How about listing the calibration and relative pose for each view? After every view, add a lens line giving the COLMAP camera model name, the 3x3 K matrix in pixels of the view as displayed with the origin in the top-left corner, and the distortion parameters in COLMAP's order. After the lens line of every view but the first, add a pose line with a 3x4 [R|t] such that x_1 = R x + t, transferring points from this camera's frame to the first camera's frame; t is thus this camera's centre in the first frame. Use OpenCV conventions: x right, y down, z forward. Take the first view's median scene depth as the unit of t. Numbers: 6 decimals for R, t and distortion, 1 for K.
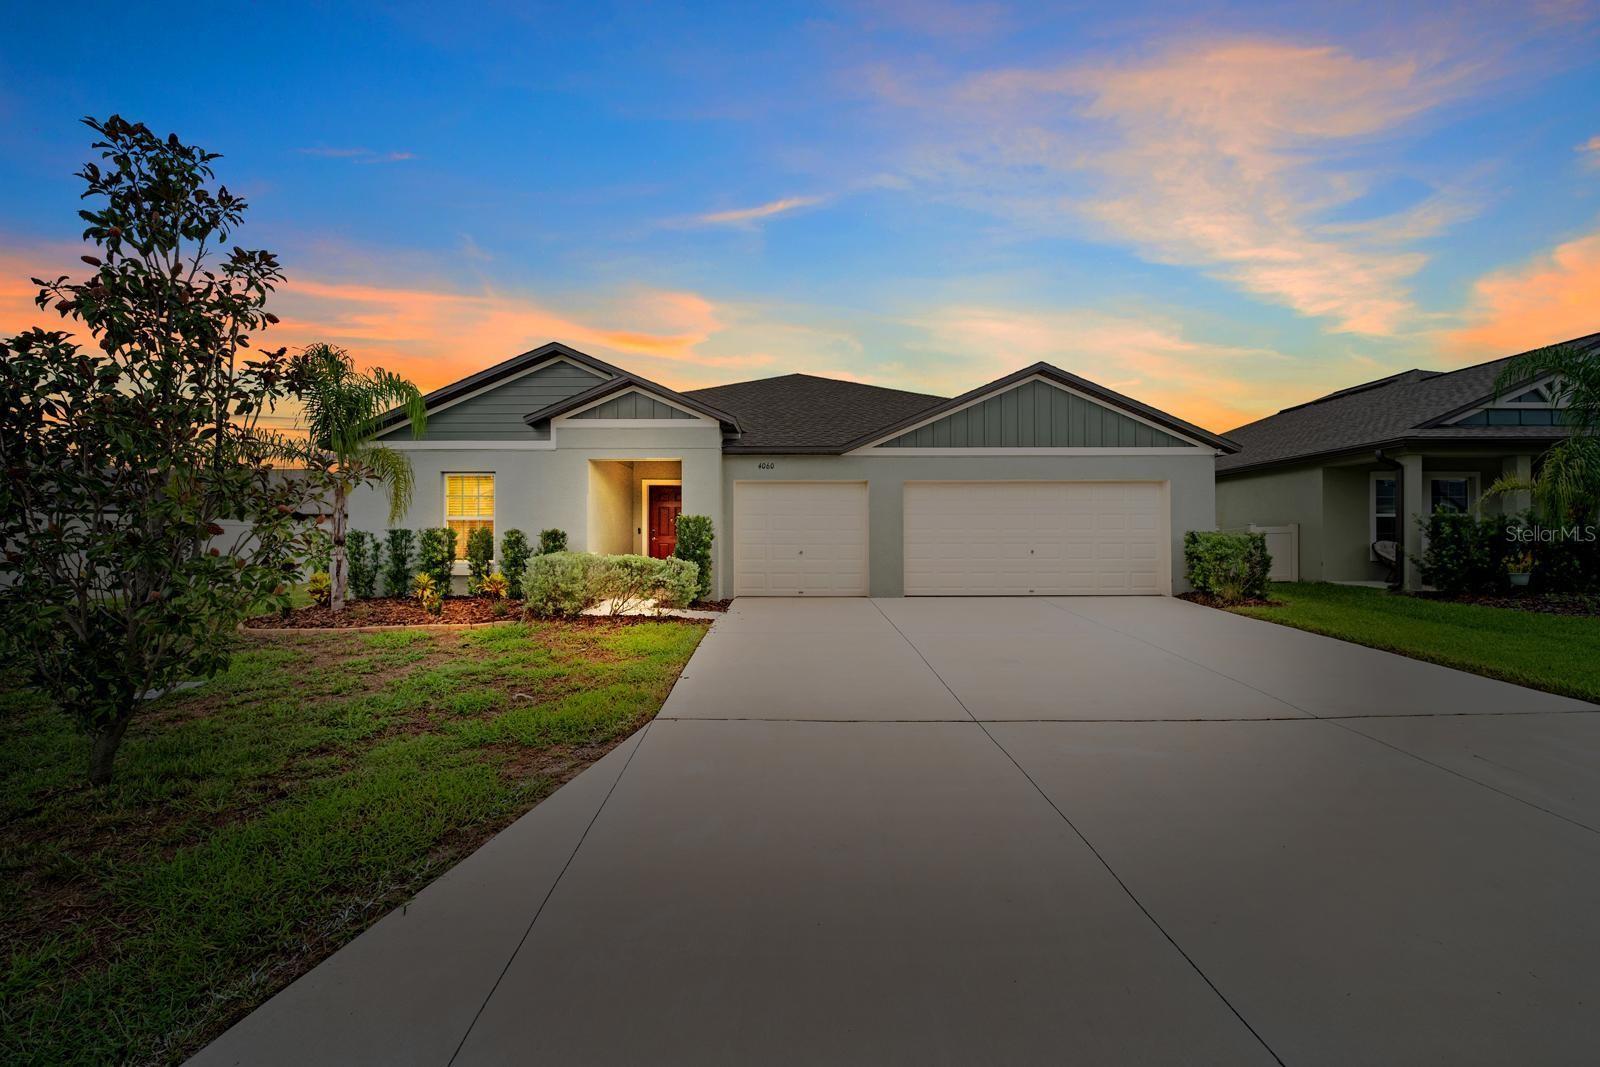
lens RADIAL K [[679.0, 0, 799.8], [0, 679.0, 535.9], [0, 0, 1]] dist [-0.014857, 0.000385]
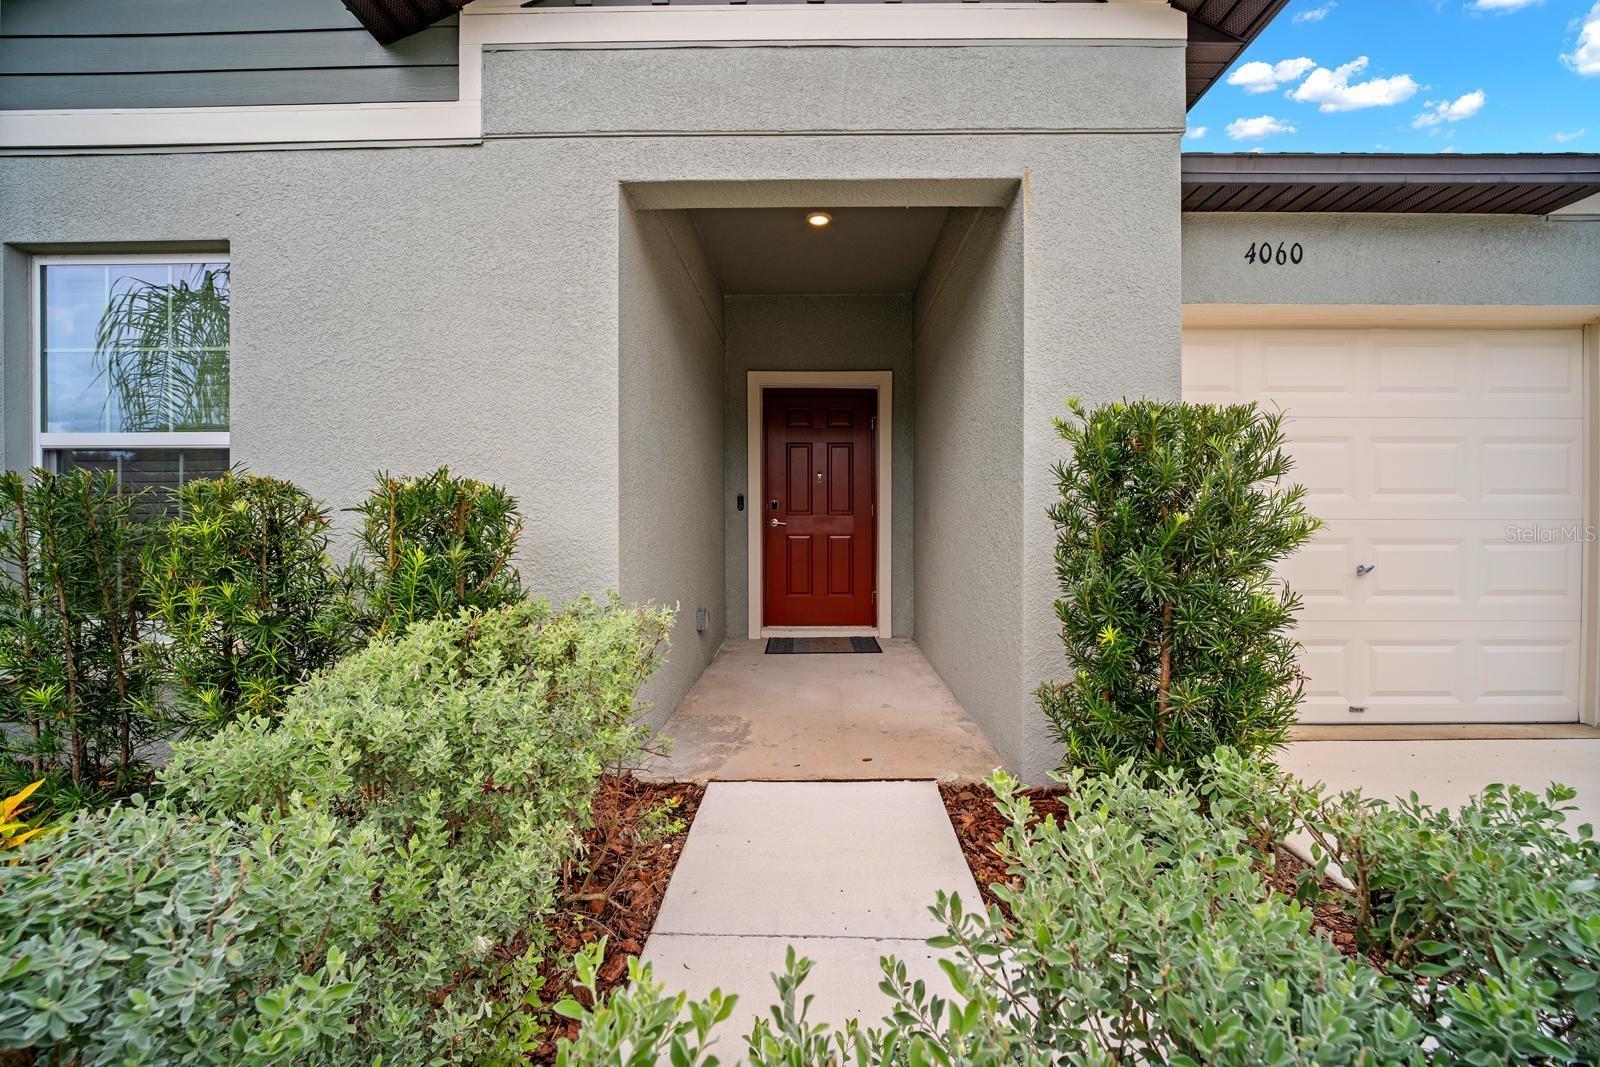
lens RADIAL K [[679.0, 0, 805.6], [0, 679.0, 529.2], [0, 0, 1]] dist [-0.014857, 0.000385]
pose [[0.999981, -0.000452, -0.006126, -0.248654], [0.000560, 0.999845, 0.017605, 0.001477], [0.006117, -0.017608, 0.999826, 0.769709]]
